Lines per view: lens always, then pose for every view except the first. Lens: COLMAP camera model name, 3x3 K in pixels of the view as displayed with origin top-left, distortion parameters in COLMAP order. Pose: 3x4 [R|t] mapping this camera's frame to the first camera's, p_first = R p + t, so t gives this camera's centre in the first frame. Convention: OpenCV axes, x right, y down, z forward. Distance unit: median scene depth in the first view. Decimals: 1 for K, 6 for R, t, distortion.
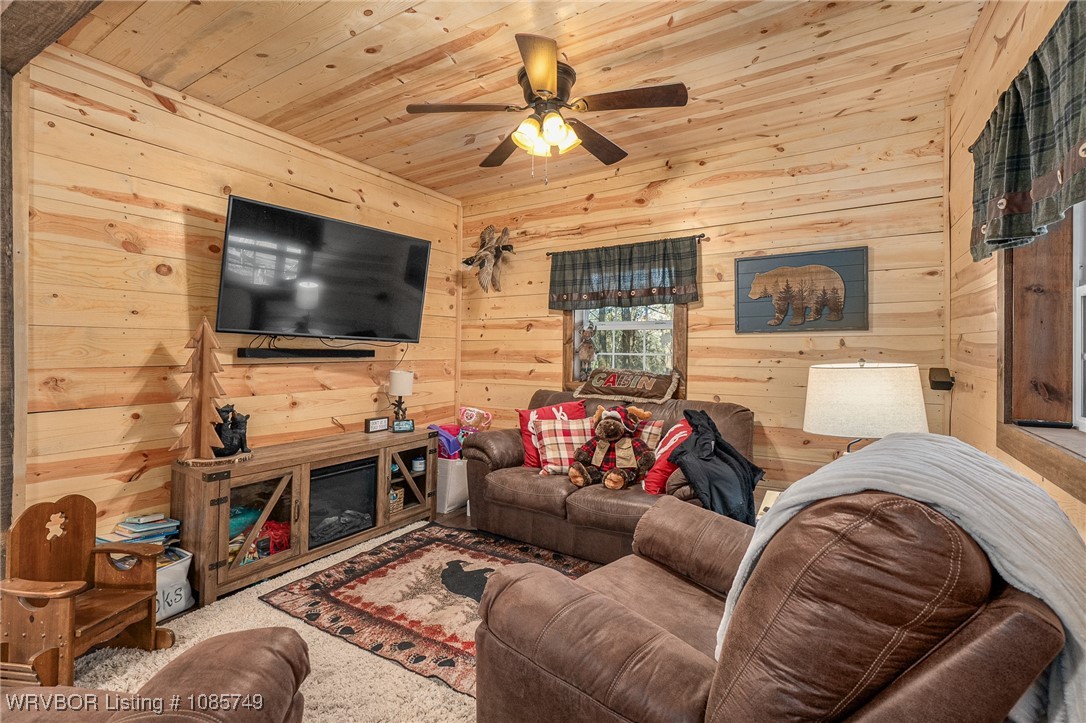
lens RADIAL K [[495.7, 0, 530.8], [0, 495.7, 344.1], [0, 0, 1]] dist [-0.008332, 0.003082]
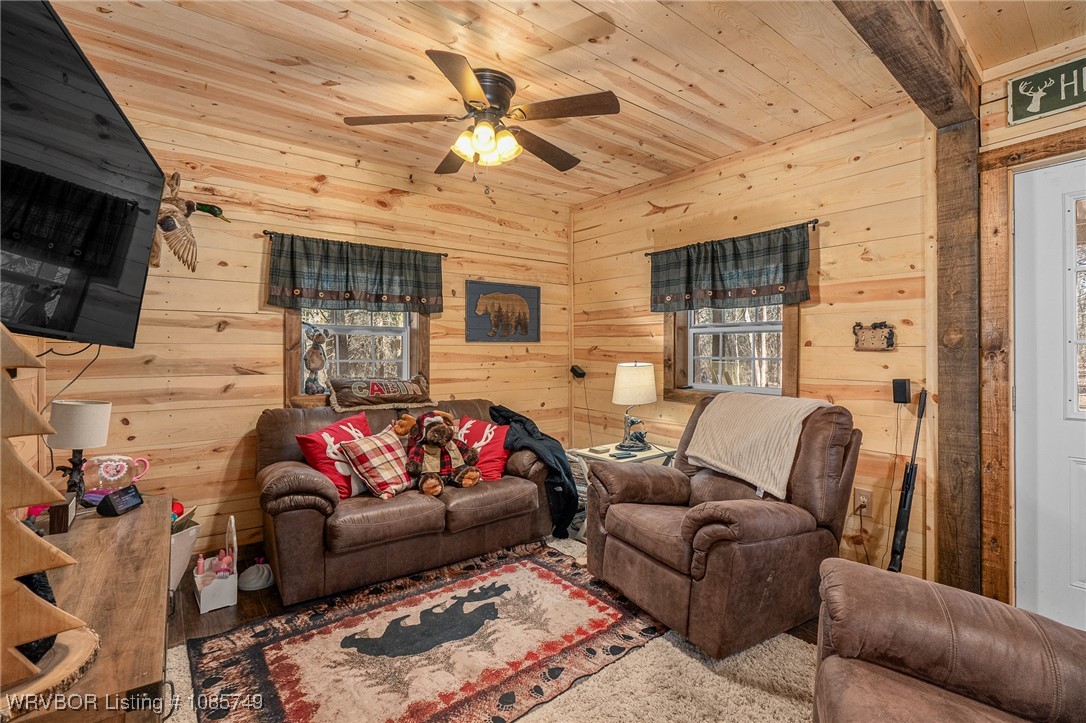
lens RADIAL K [[495.7, 0, 540.6], [0, 495.7, 357.1], [0, 0, 1]] dist [-0.008332, 0.003082]
pose [[0.338376, -0.012392, 0.940930, -0.689065], [-0.006516, 0.999858, 0.015511, -0.004443], [-0.940989, -0.011380, 0.338247, 0.432340]]
